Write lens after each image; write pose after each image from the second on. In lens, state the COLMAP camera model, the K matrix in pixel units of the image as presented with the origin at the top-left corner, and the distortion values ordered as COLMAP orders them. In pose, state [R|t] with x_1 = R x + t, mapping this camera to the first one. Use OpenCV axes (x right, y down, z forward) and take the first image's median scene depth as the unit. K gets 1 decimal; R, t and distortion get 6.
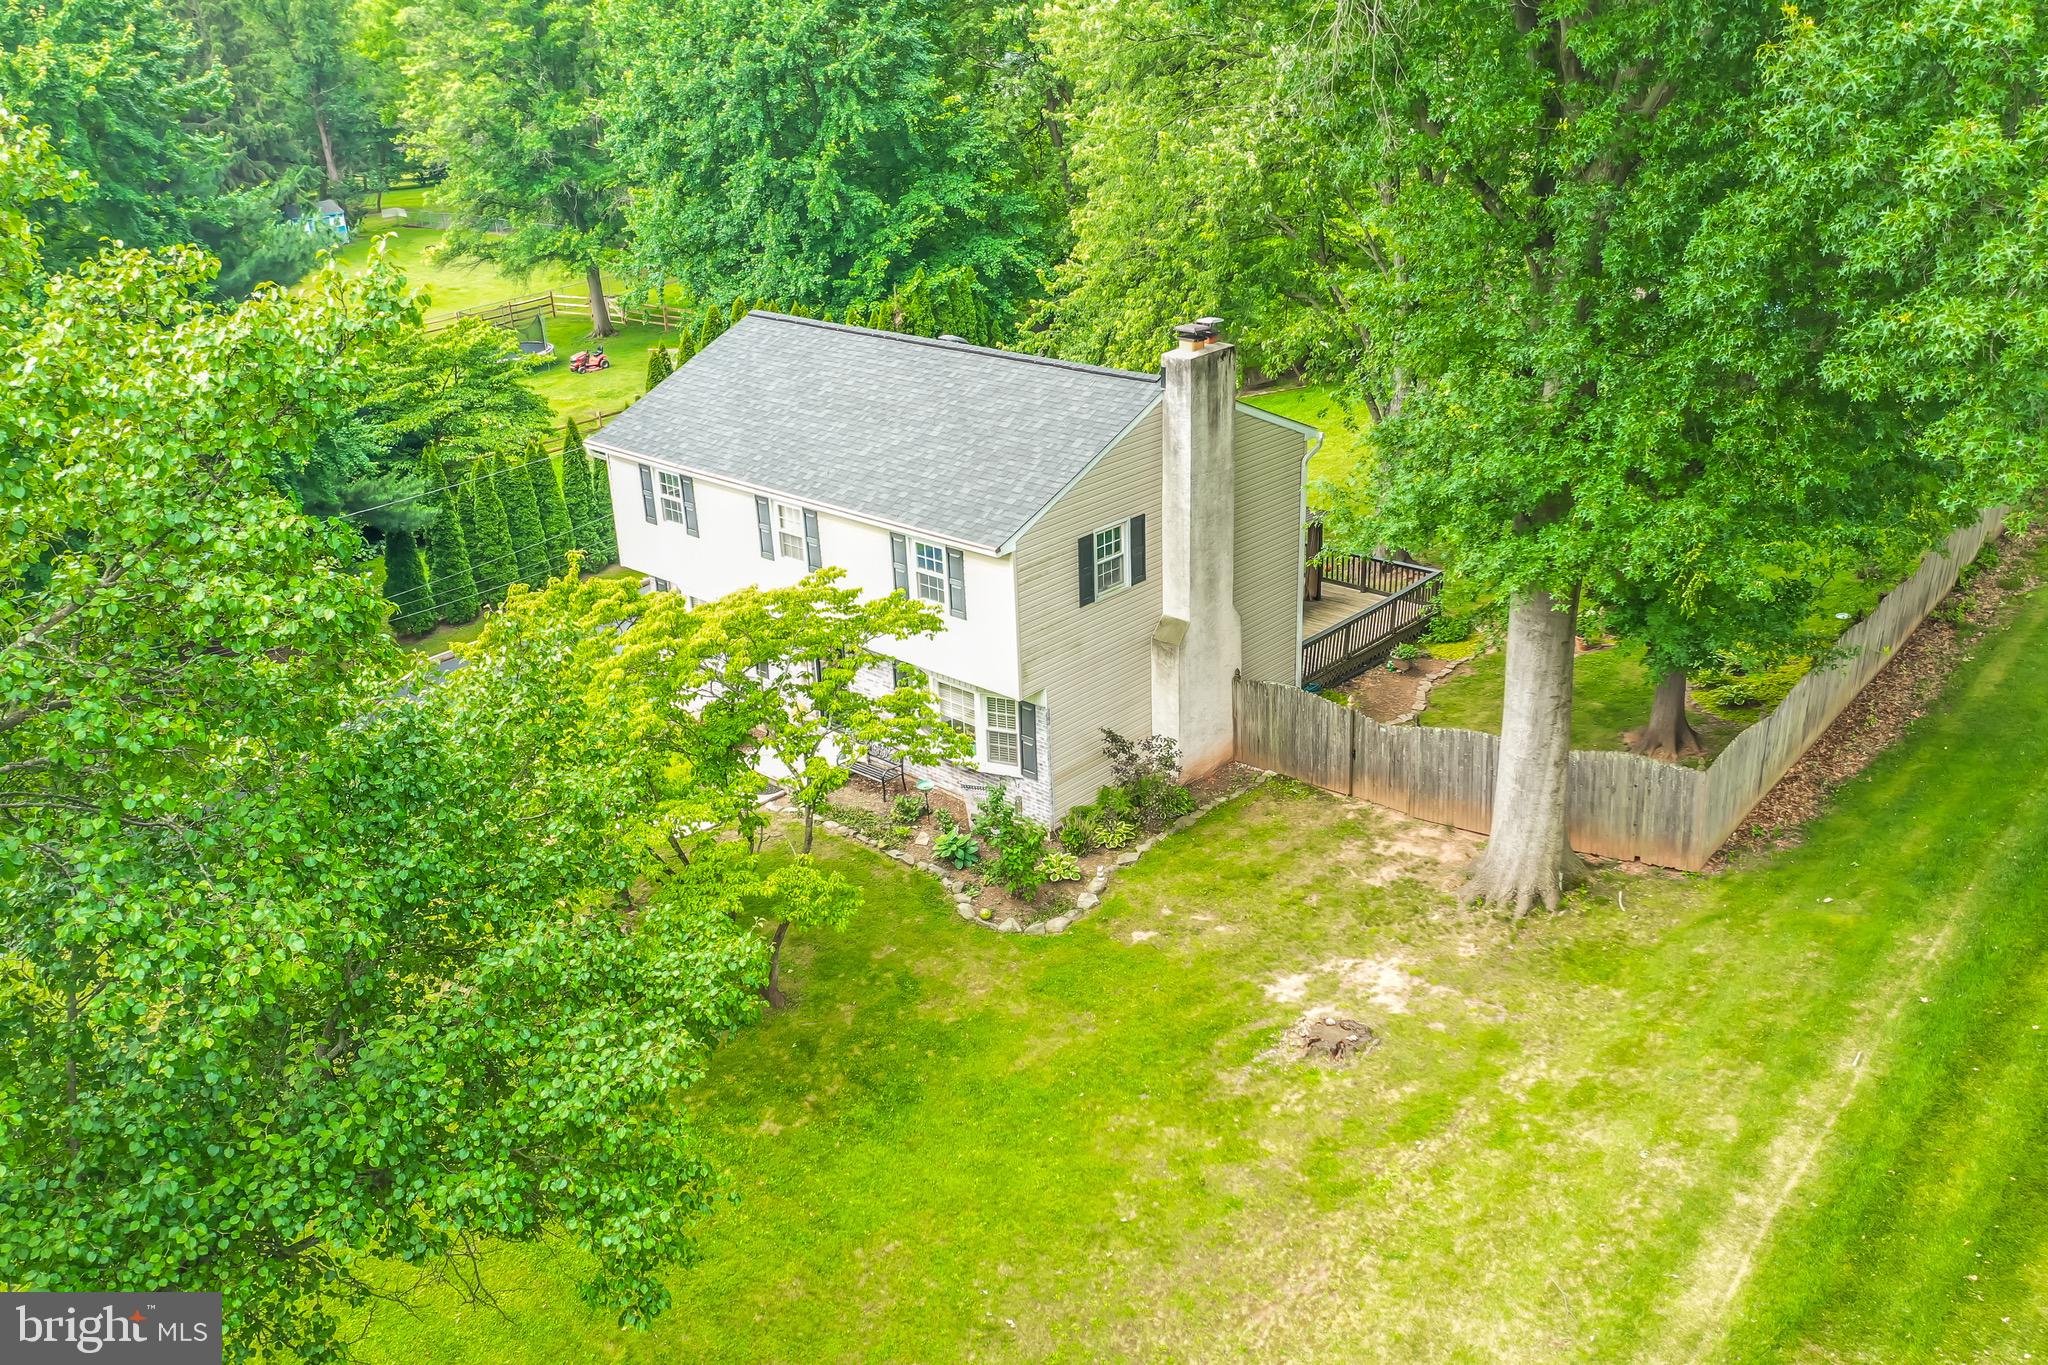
lens RADIAL K [[1690.9, 0, 1024.0], [0, 1690.9, 682.5], [0, 0, 1]] dist [0.007940, 0.008023]
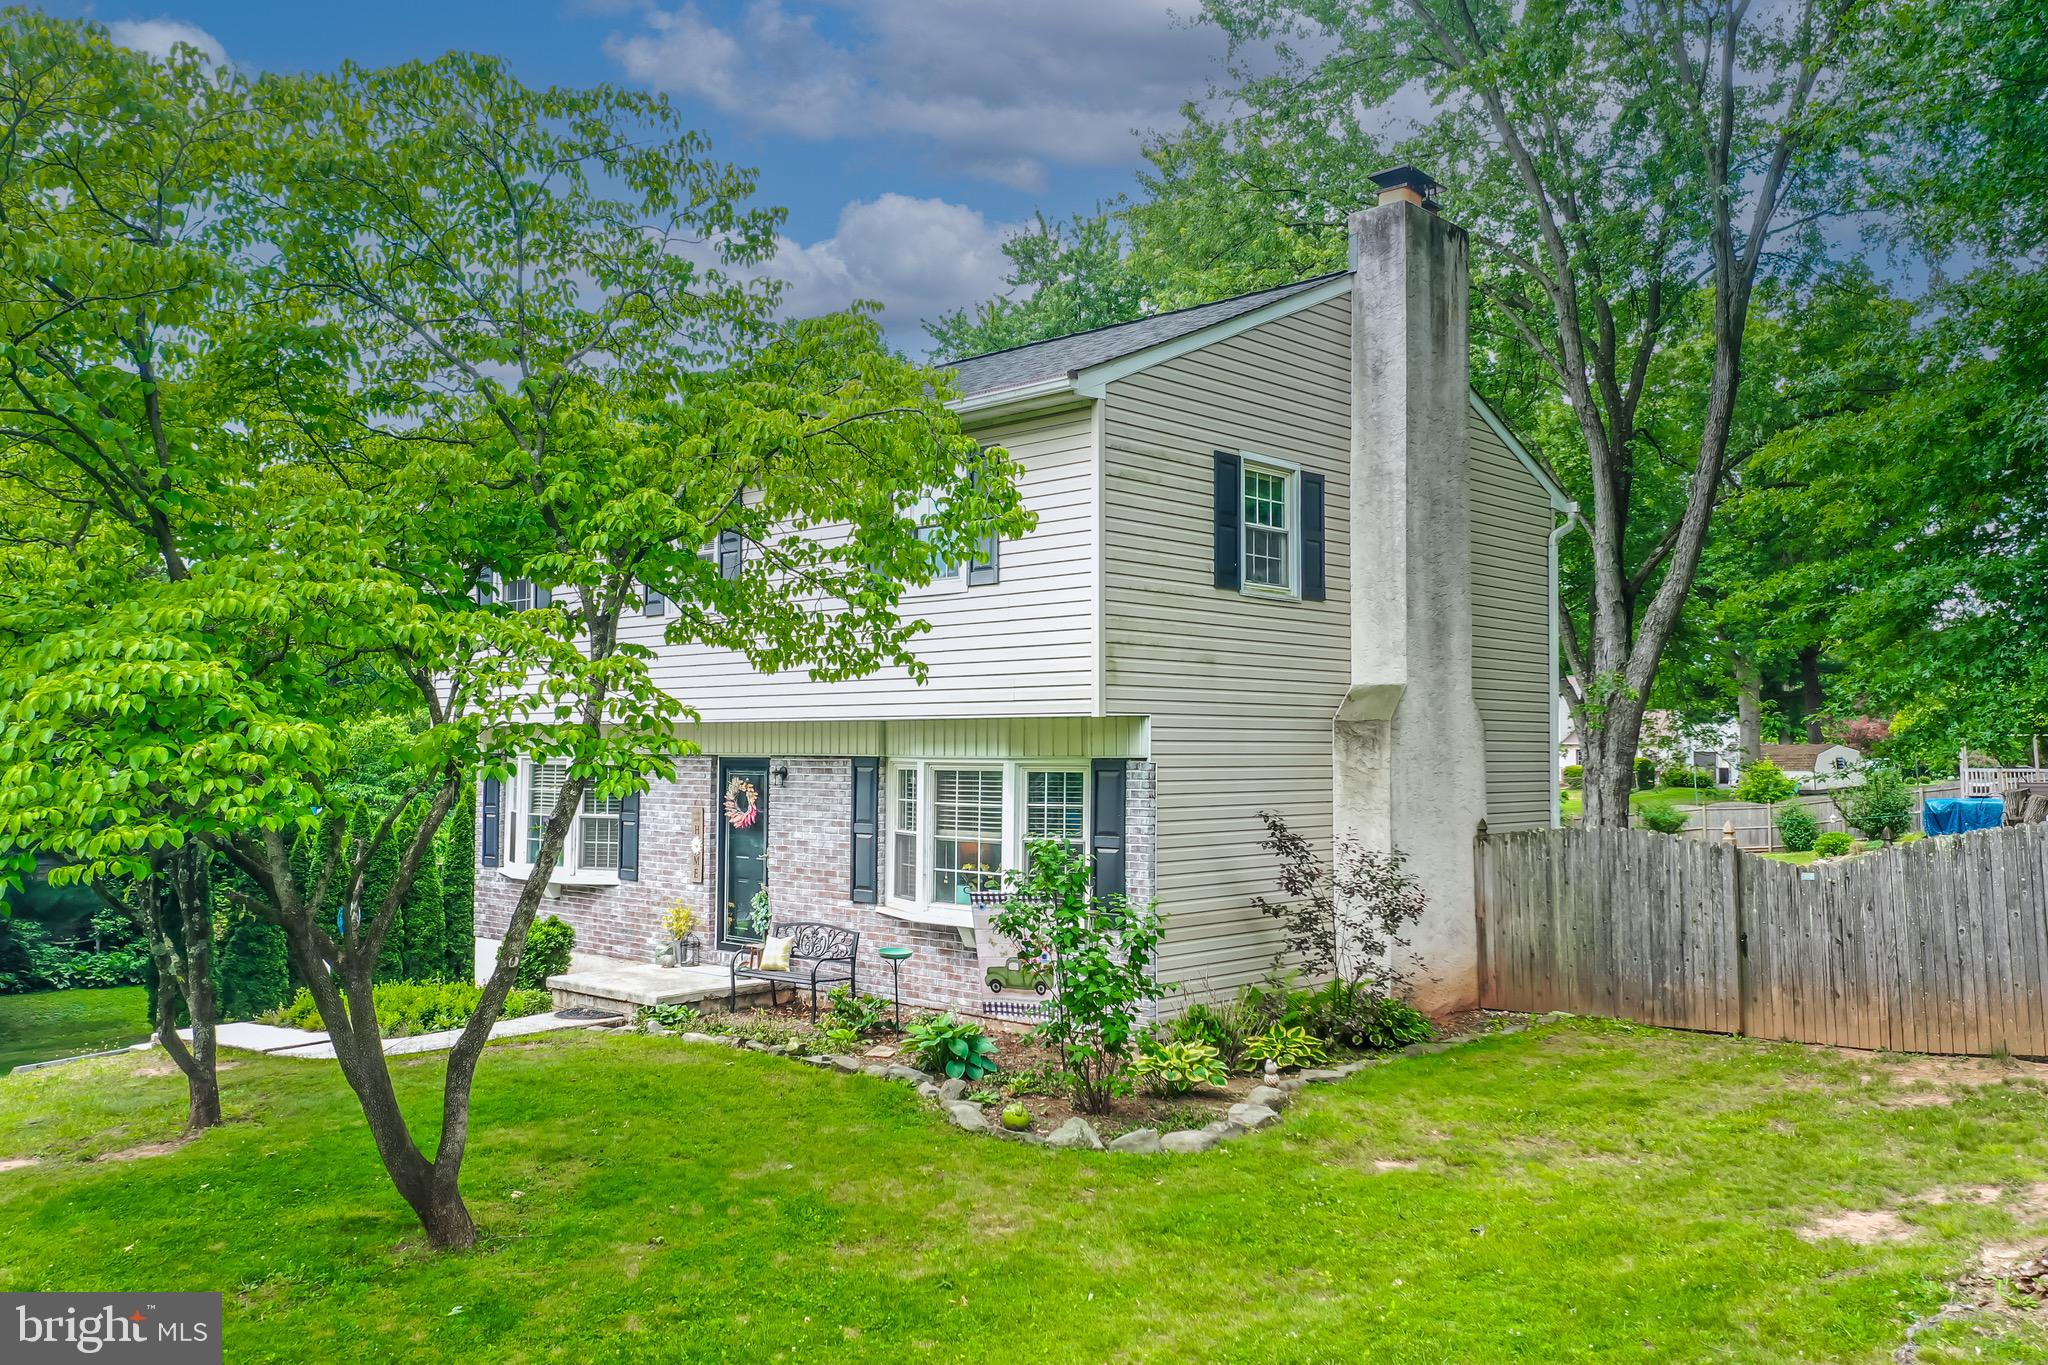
lens RADIAL K [[1652.0, 0, 1012.3], [0, 1652.0, 678.1], [0, 0, 1]] dist [0.005510, 0.010694]
pose [[0.999073, 0.039708, -0.016600, -0.019688], [-0.042991, 0.902644, -0.428235, 0.199854], [-0.002020, 0.428552, 0.903515, 0.540573]]
